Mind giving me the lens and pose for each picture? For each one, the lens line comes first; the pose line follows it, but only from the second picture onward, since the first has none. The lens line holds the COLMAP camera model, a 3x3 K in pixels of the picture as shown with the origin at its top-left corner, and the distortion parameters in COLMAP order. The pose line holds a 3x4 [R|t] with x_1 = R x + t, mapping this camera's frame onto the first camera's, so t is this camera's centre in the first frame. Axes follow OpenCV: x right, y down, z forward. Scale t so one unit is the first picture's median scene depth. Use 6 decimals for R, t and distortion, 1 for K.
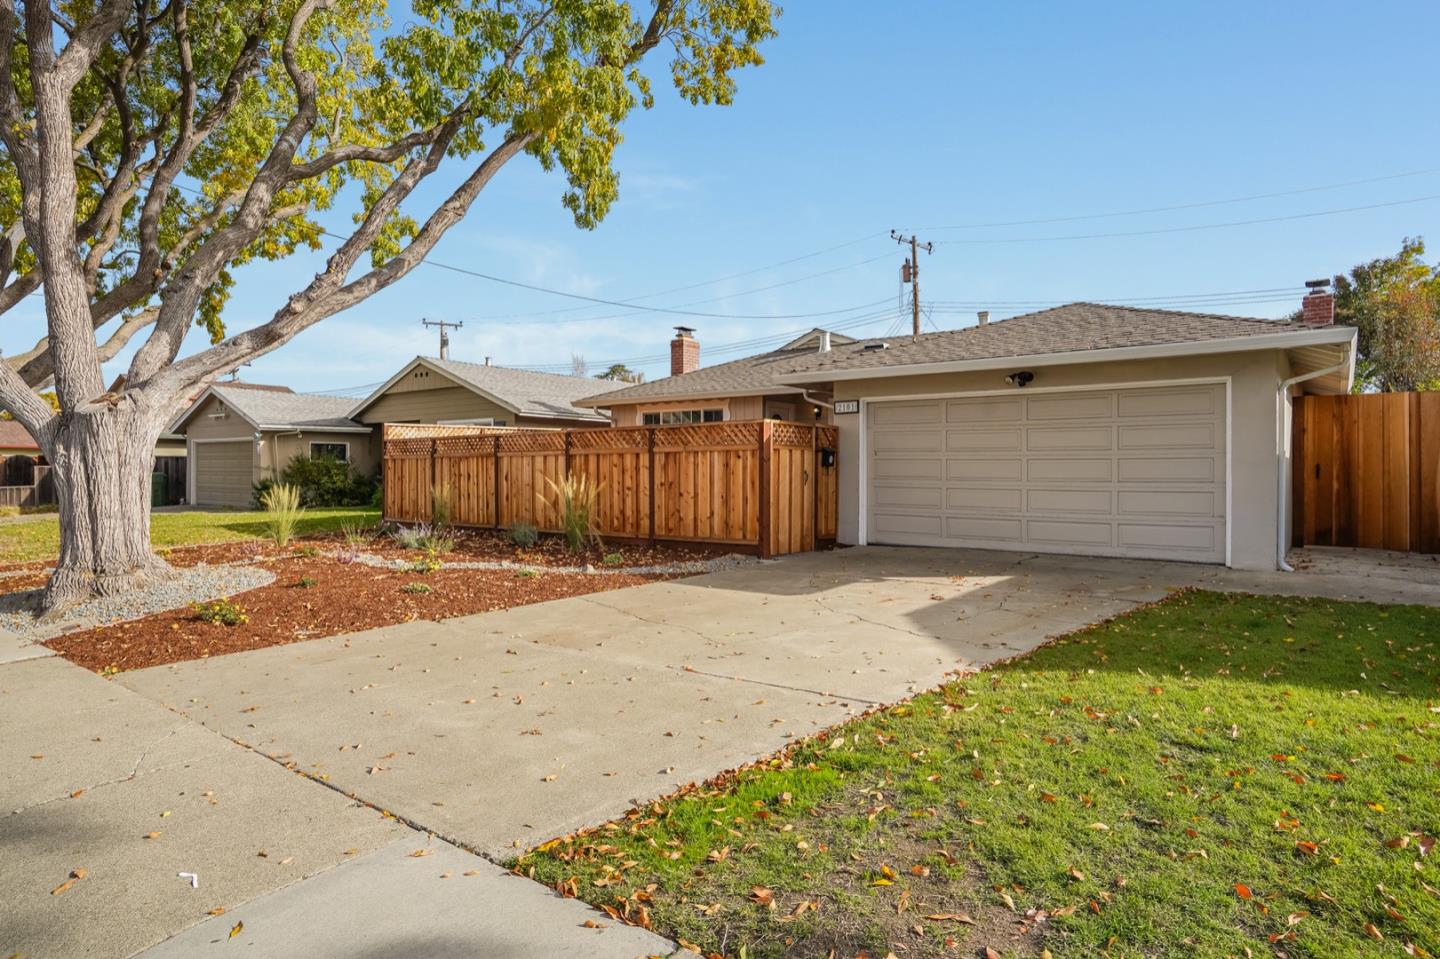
lens RADIAL K [[671.6, 0, 729.4], [0, 671.6, 468.0], [0, 0, 1]] dist [-0.001663, 0.000306]
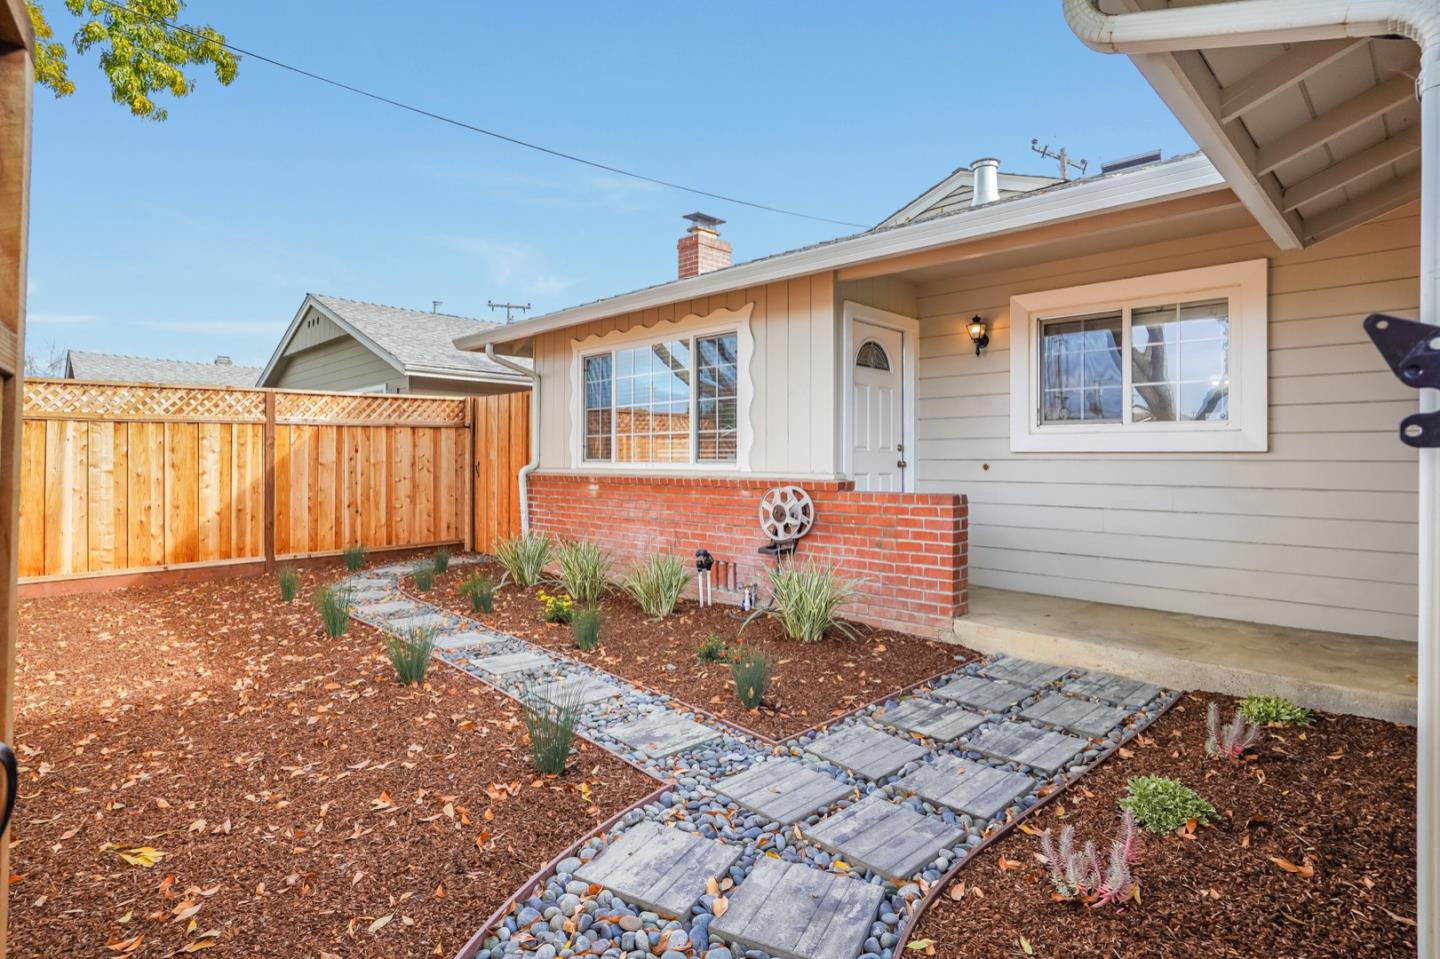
lens RADIAL K [[671.6, 0, 729.4], [0, 671.6, 468.0], [0, 0, 1]] dist [-0.001663, 0.000306]
pose [[0.989879, -0.000237, -0.141912, 0.033925], [0.002355, 0.999888, 0.014757, -0.009552], [0.141893, -0.014942, 0.989769, 0.458907]]
